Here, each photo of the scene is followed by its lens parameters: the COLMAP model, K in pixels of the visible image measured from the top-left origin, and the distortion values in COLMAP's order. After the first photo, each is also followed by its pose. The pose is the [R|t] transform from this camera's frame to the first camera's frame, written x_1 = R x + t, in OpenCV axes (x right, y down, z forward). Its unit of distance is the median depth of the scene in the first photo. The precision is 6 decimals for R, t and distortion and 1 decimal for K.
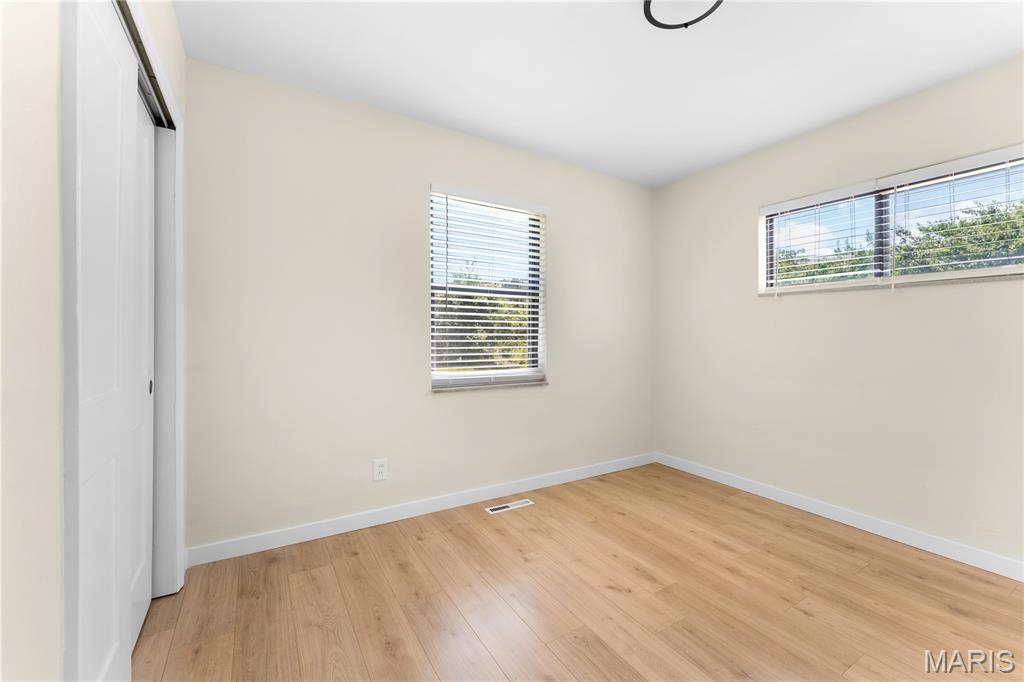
lens RADIAL K [[413.7, 0, 512.0], [0, 413.7, 341.0], [0, 0, 1]] dist [-0.001450, -0.000180]
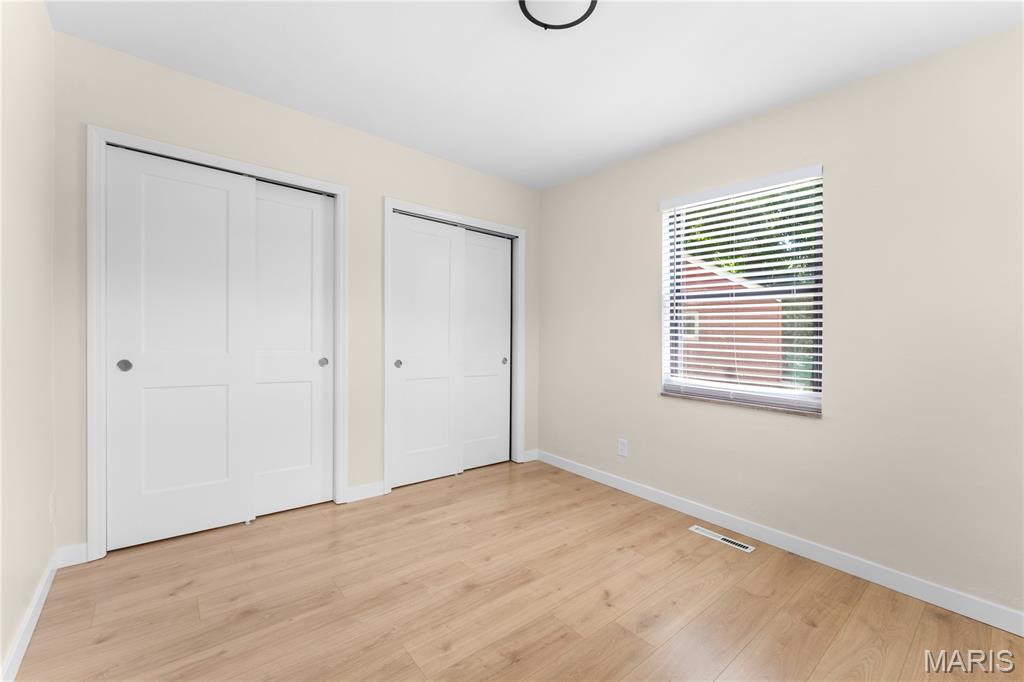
lens RADIAL K [[424.5, 0, 509.9], [0, 424.5, 353.4], [0, 0, 1]] dist [0.000106, 0.000007]
pose [[0.135440, 0.033895, -0.990206, 0.930158], [-0.048625, 0.998438, 0.027526, 0.003419], [0.989592, 0.044420, 0.136877, 0.471082]]
